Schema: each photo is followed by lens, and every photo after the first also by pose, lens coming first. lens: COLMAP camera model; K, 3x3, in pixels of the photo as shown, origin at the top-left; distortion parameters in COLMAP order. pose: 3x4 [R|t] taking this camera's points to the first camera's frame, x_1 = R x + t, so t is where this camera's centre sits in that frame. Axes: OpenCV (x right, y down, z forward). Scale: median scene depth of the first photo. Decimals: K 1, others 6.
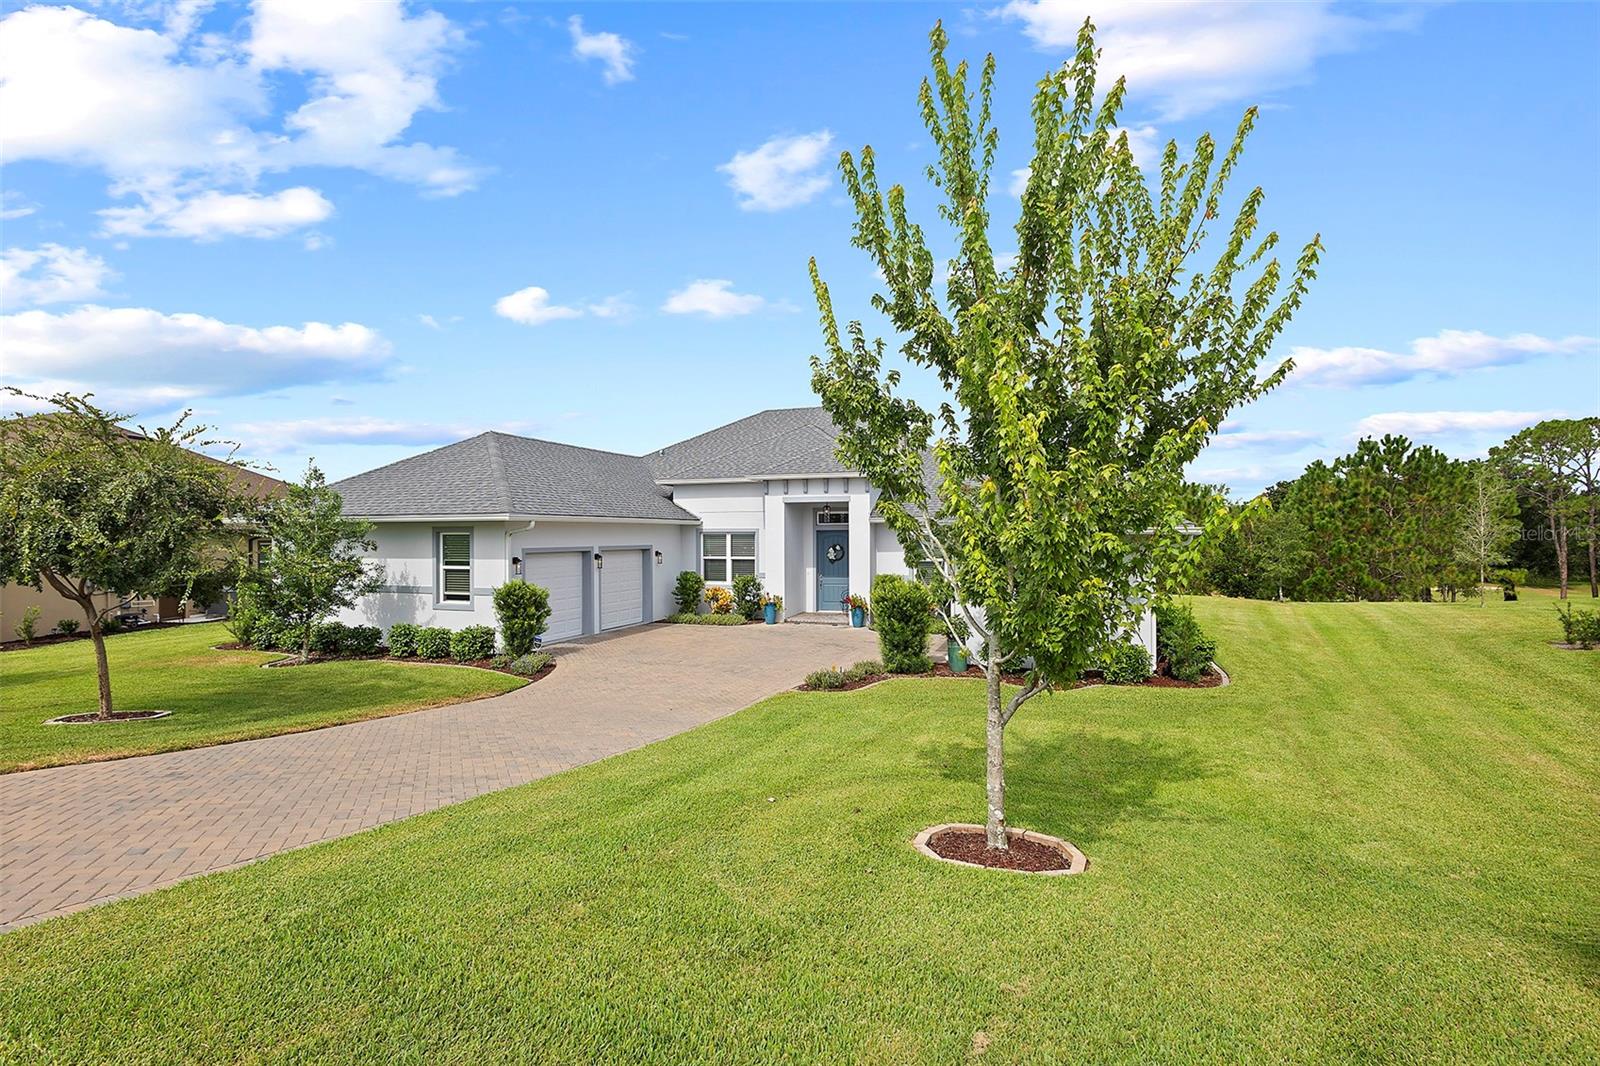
lens RADIAL K [[733.5, 0, 800.0], [0, 733.5, 533.0], [0, 0, 1]] dist [-0.000849, 0.000236]
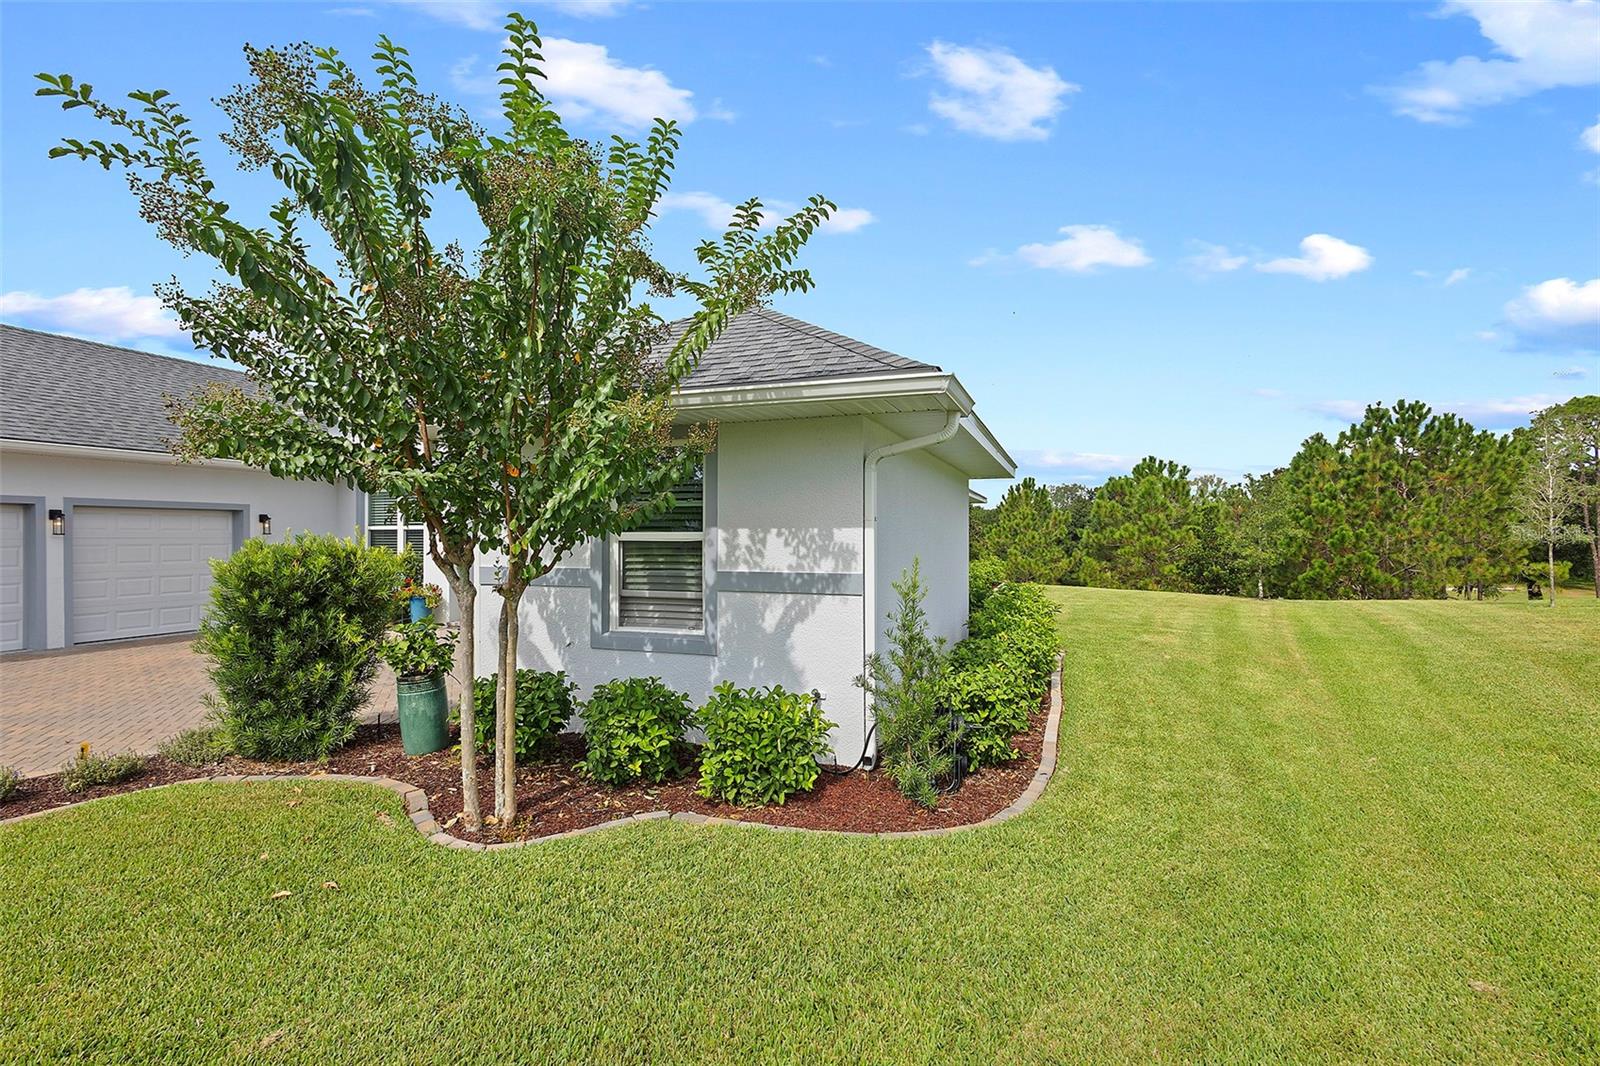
lens RADIAL K [[730.5, 0, 800.0], [0, 730.5, 533.0], [0, 0, 1]] dist [0.002705, -0.000076]
pose [[0.999985, 0.001800, -0.005116, 0.126991], [-0.001801, 0.999998, -0.000224, 0.018456], [0.005115, 0.000233, 0.999987, 0.170109]]
